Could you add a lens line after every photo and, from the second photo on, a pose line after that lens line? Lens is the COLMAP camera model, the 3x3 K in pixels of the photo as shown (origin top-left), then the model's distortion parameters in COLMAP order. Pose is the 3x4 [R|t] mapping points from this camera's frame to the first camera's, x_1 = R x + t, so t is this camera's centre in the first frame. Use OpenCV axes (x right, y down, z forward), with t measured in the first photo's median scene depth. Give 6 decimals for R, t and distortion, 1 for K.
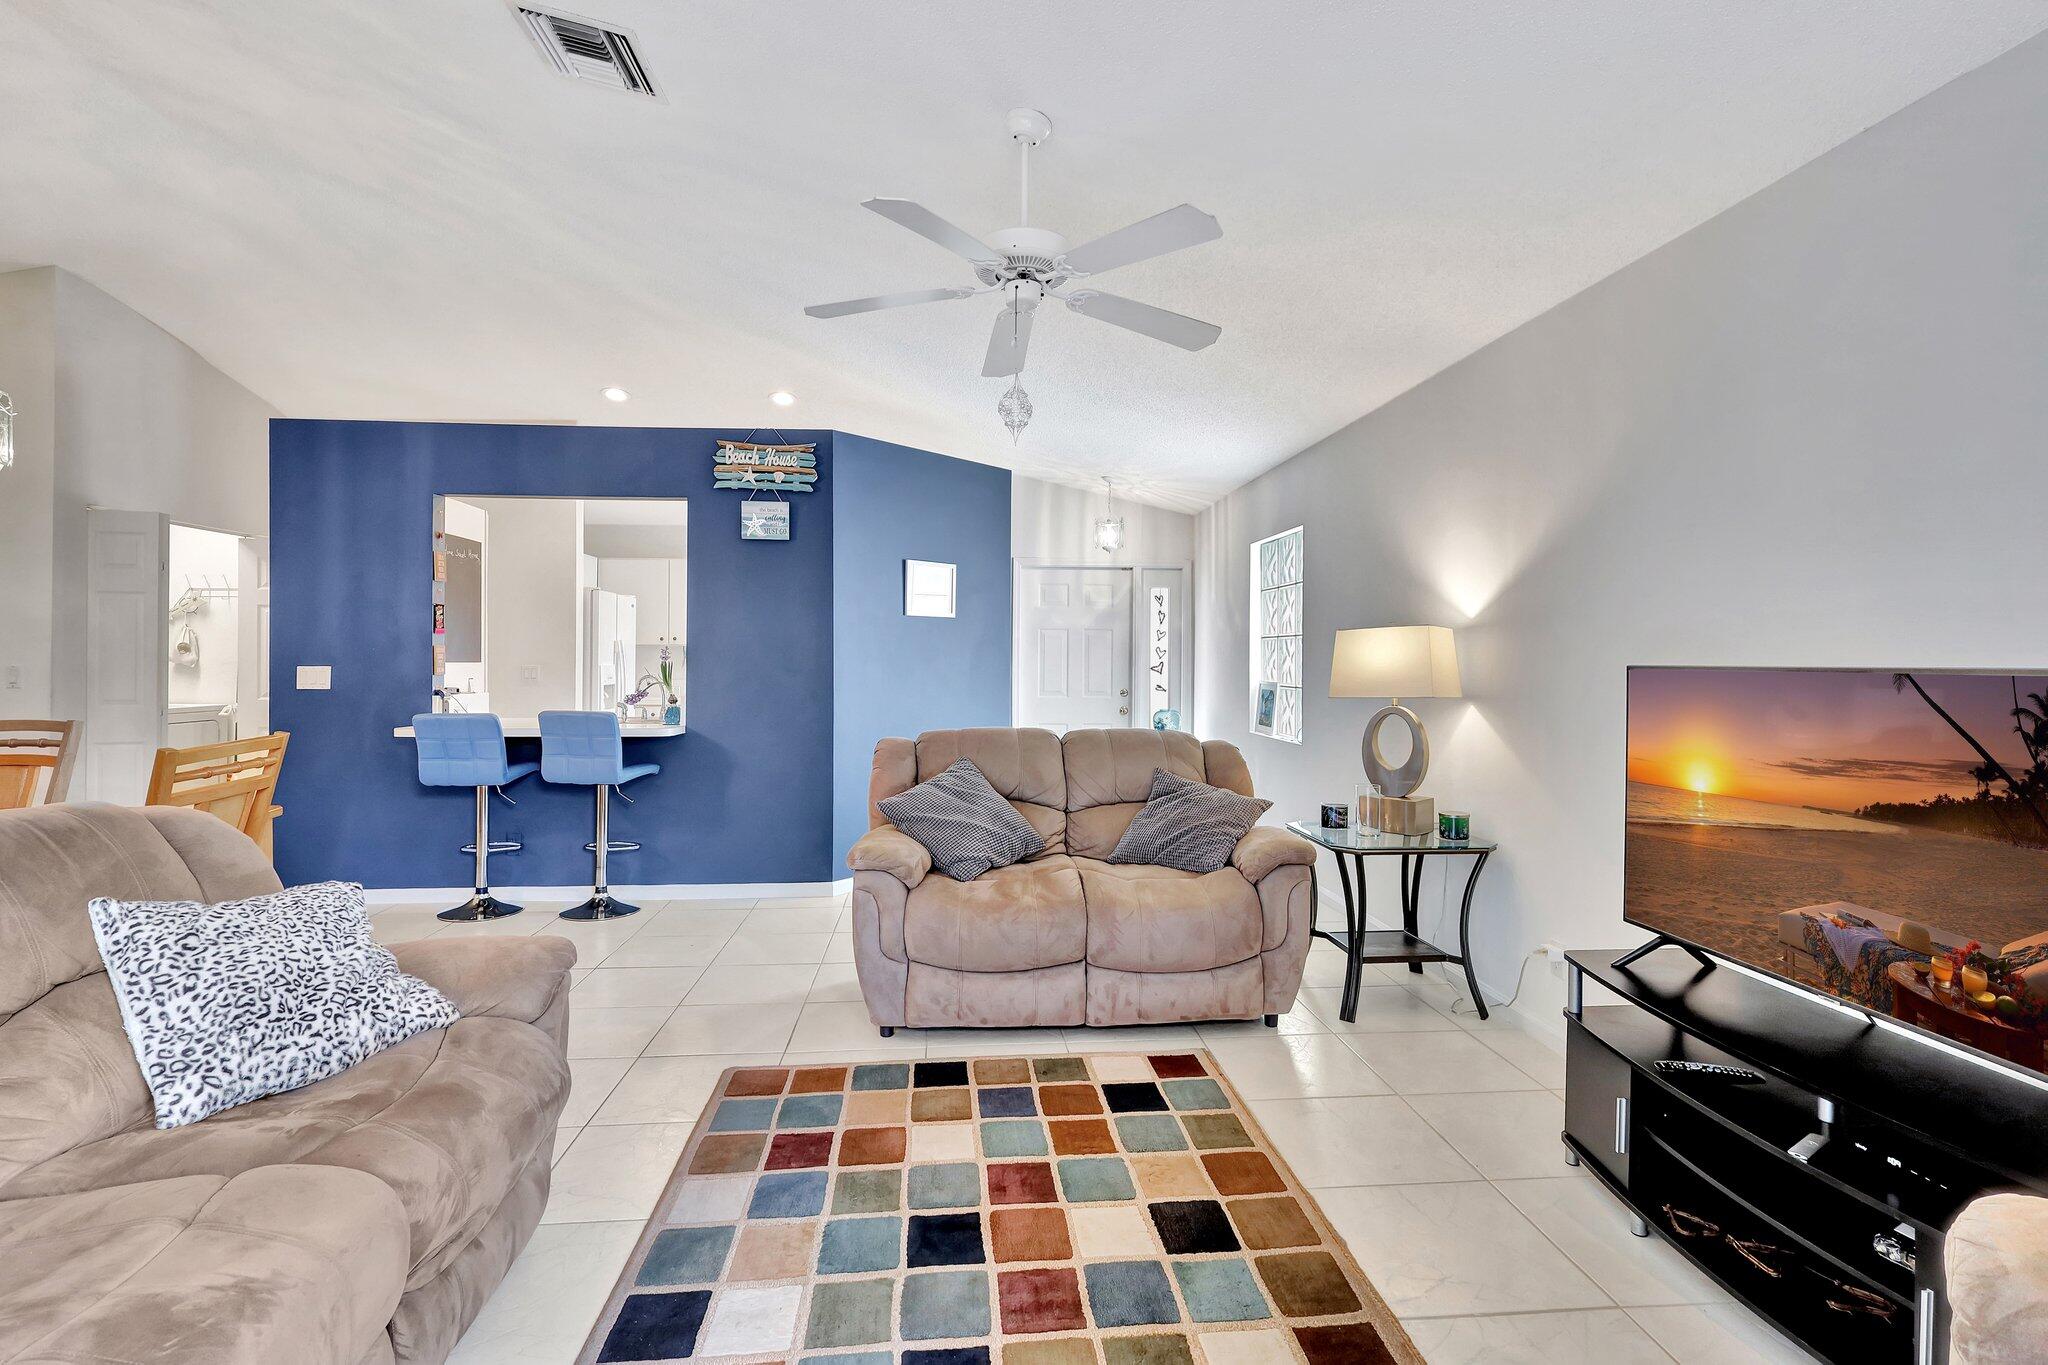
lens RADIAL K [[931.6, 0, 1024.0], [0, 931.6, 682.5], [0, 0, 1]] dist [0.028552, -0.000030]
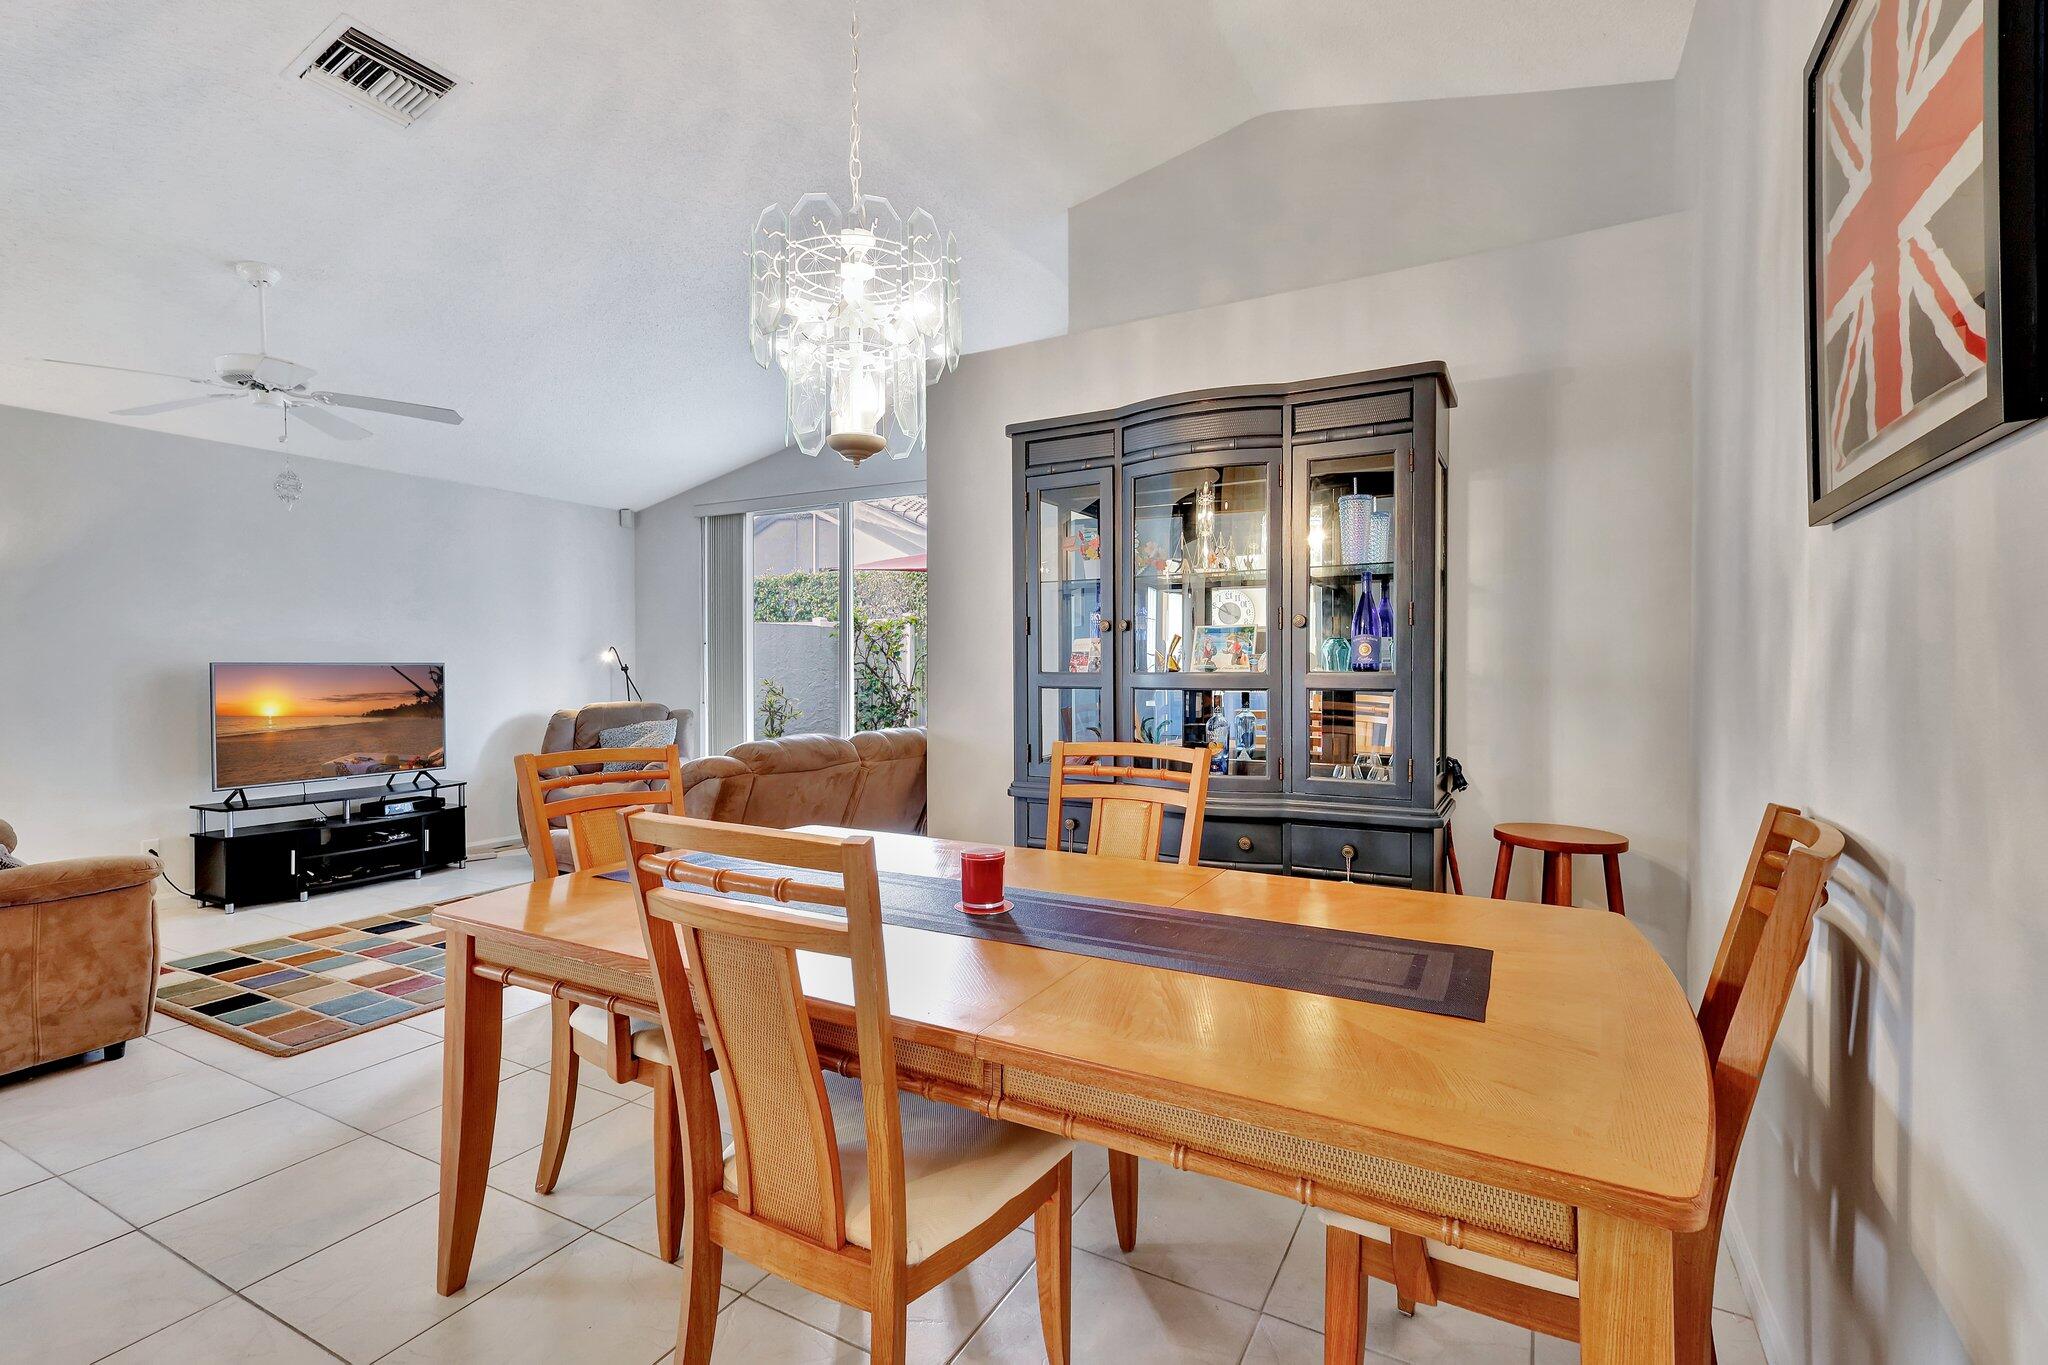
lens RADIAL K [[931.6, 0, 1024.0], [0, 931.6, 682.5], [0, 0, 1]] dist [0.028552, -0.000030]
pose [[-0.830405, -0.009807, 0.557073, -2.216605], [-0.004548, 0.999931, 0.010823, -0.006885], [-0.557141, 0.006454, -0.830393, 2.002257]]
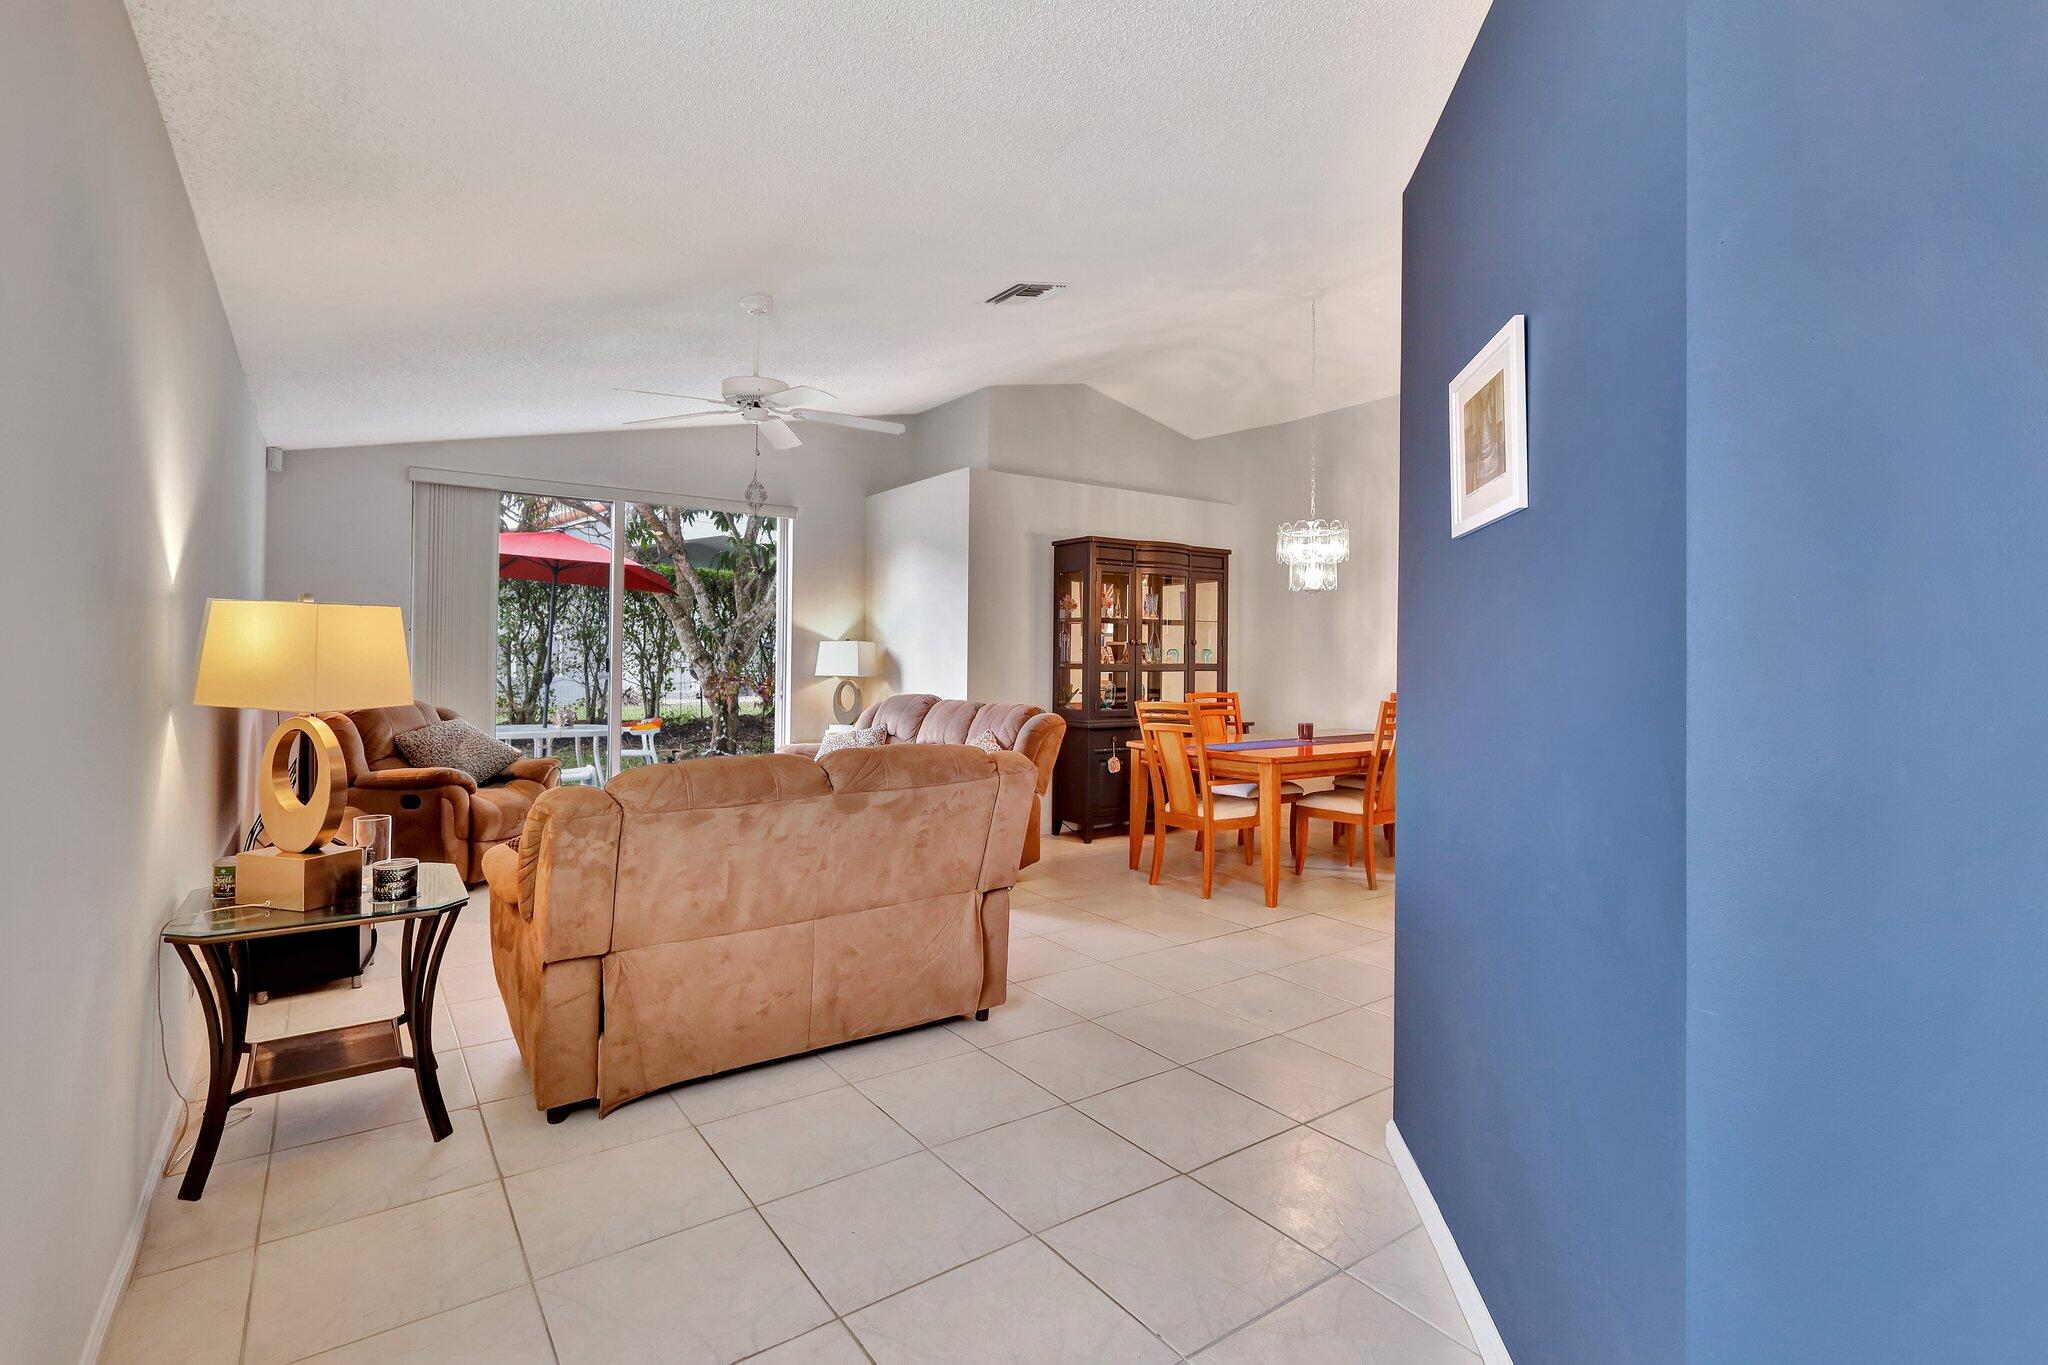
lens RADIAL K [[950.9, 0, 1027.6], [0, 950.9, 666.0], [0, 0, 1]] dist [-0.000379, -0.000378]
pose [[-0.851171, -0.003391, -0.524877, 0.558436], [-0.002776, 0.999994, -0.001959, 0.009696], [0.524880, -0.000211, -0.851176, 3.269646]]
